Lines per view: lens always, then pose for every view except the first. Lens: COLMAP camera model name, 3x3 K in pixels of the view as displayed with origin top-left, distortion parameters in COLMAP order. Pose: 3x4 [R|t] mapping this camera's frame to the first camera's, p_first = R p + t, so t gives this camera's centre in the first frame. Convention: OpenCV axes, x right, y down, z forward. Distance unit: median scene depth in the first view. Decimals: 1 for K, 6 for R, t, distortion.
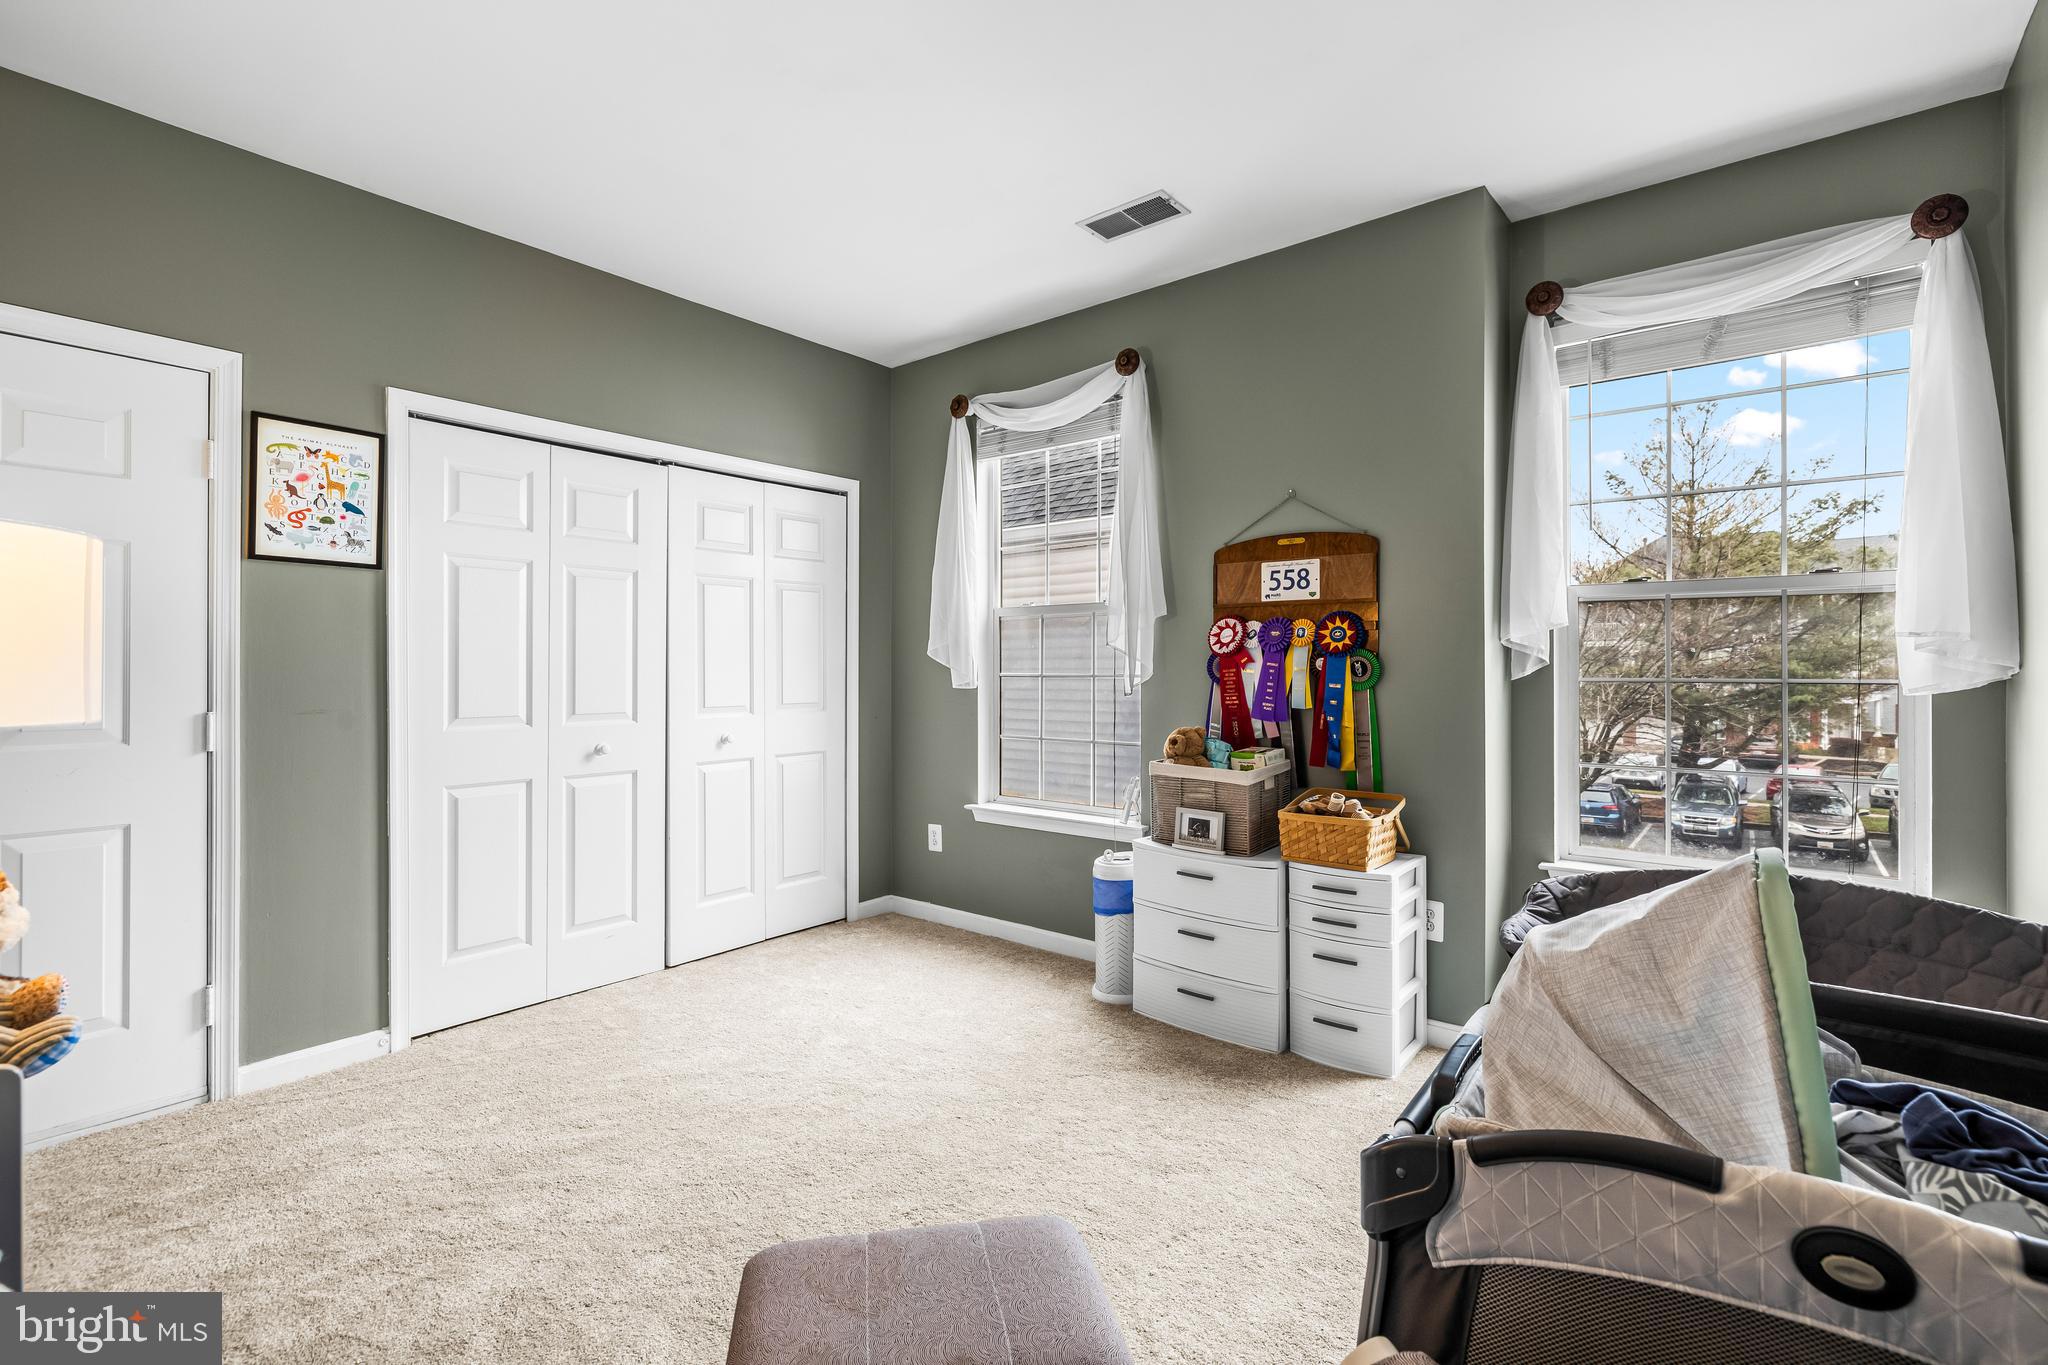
lens RADIAL K [[902.5, 0, 1021.9], [0, 902.5, 663.4], [0, 0, 1]] dist [-0.001442, -0.000046]
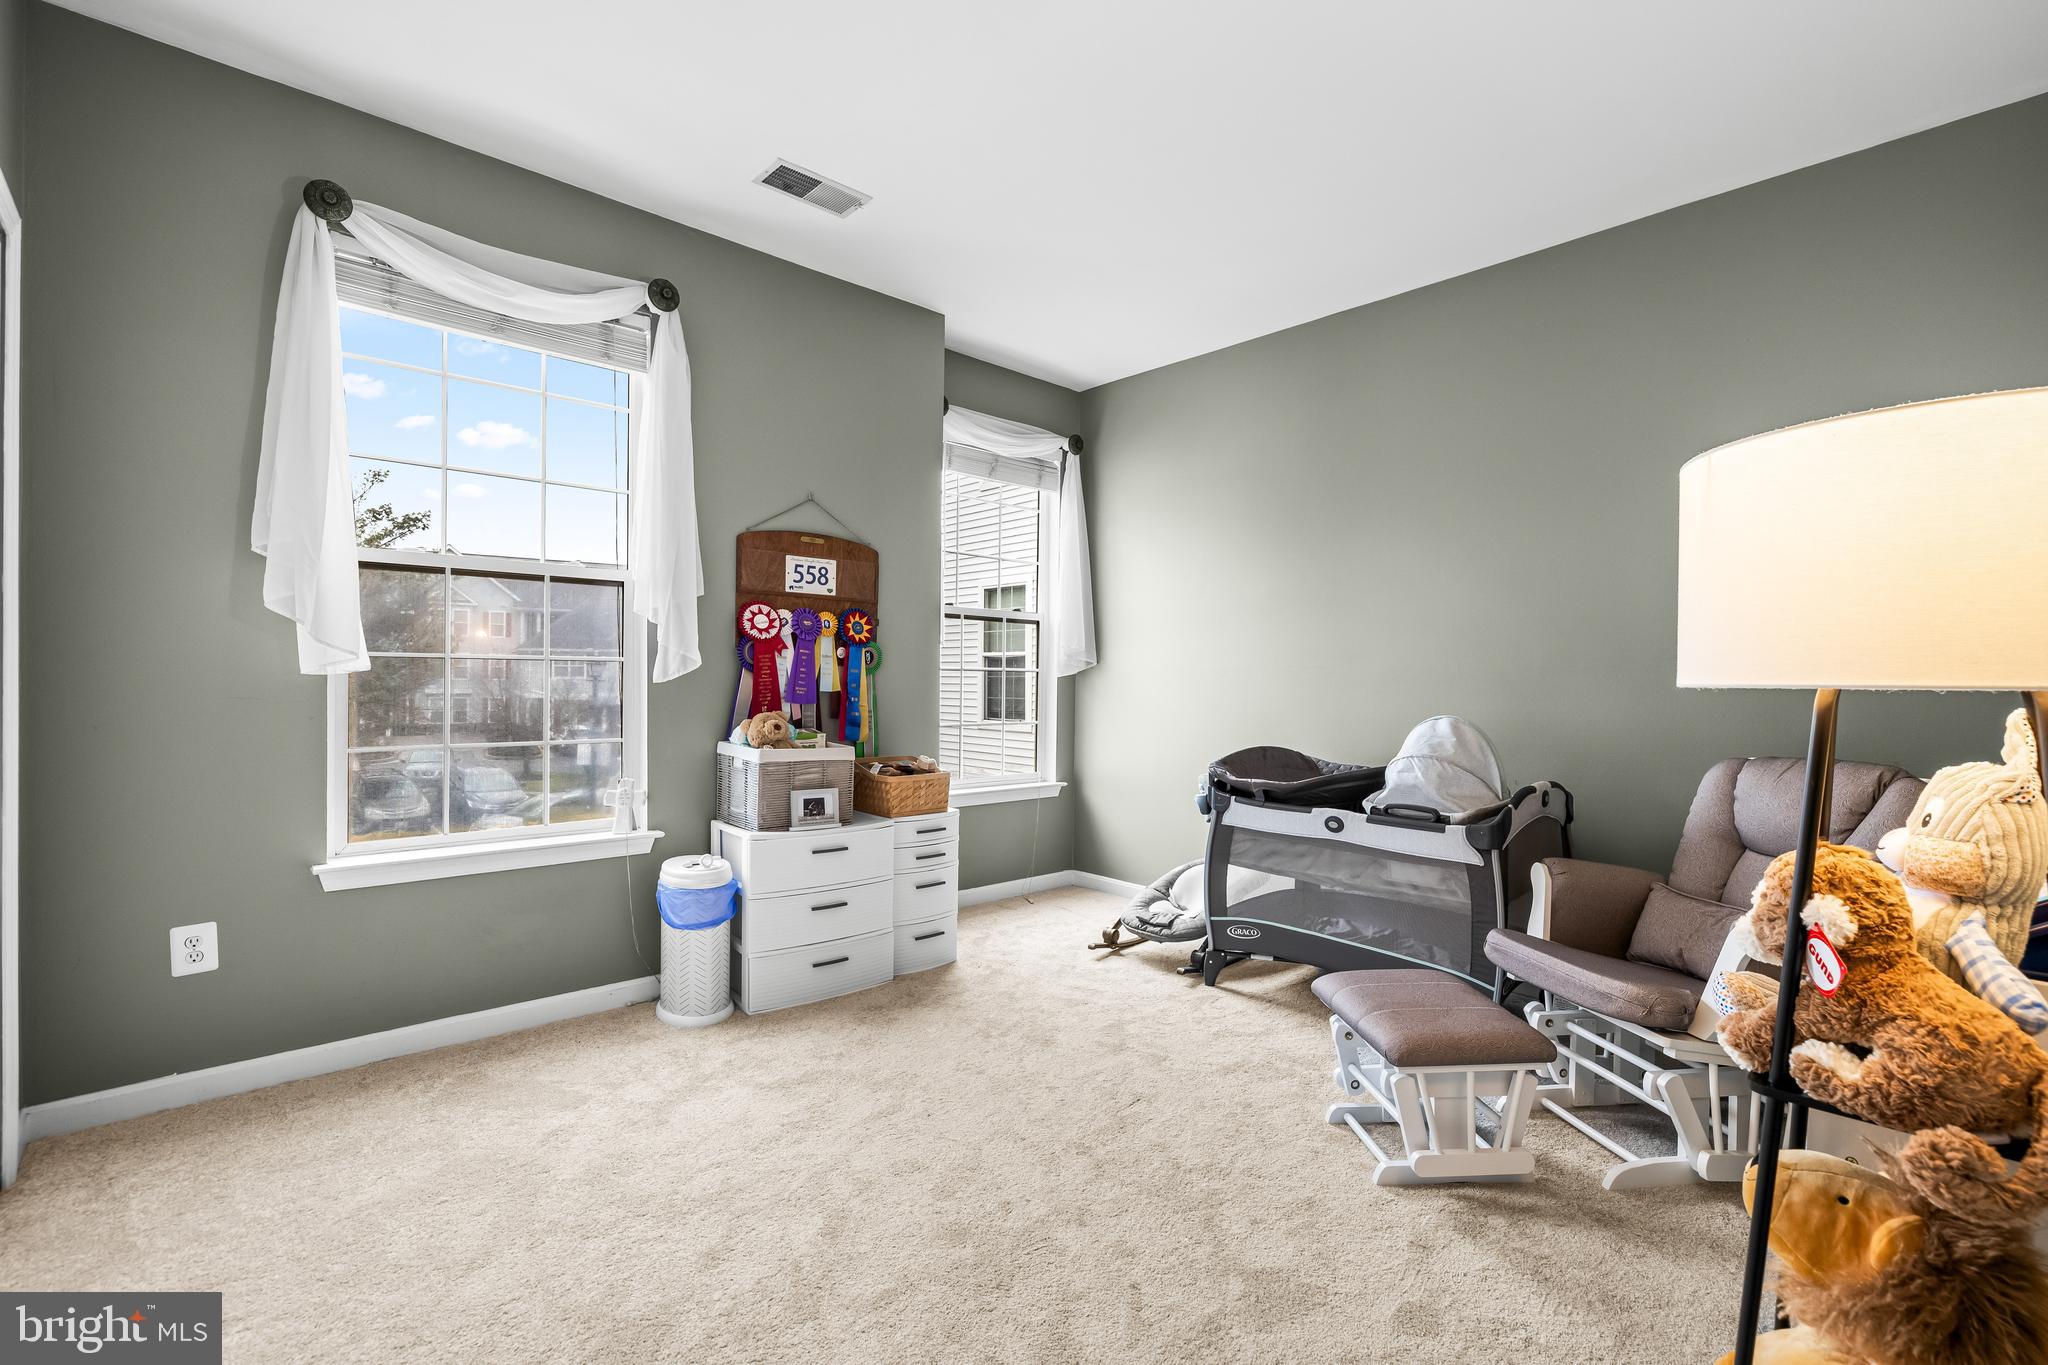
lens RADIAL K [[913.5, 0, 1024.0], [0, 913.5, 682.5], [0, 0, 1]] dist [0.000322, -0.000051]
pose [[0.149219, -0.004379, 0.988794, -0.774381], [-0.019558, 0.999781, 0.007379, 0.025252], [-0.988611, -0.020440, 0.149101, 0.580988]]
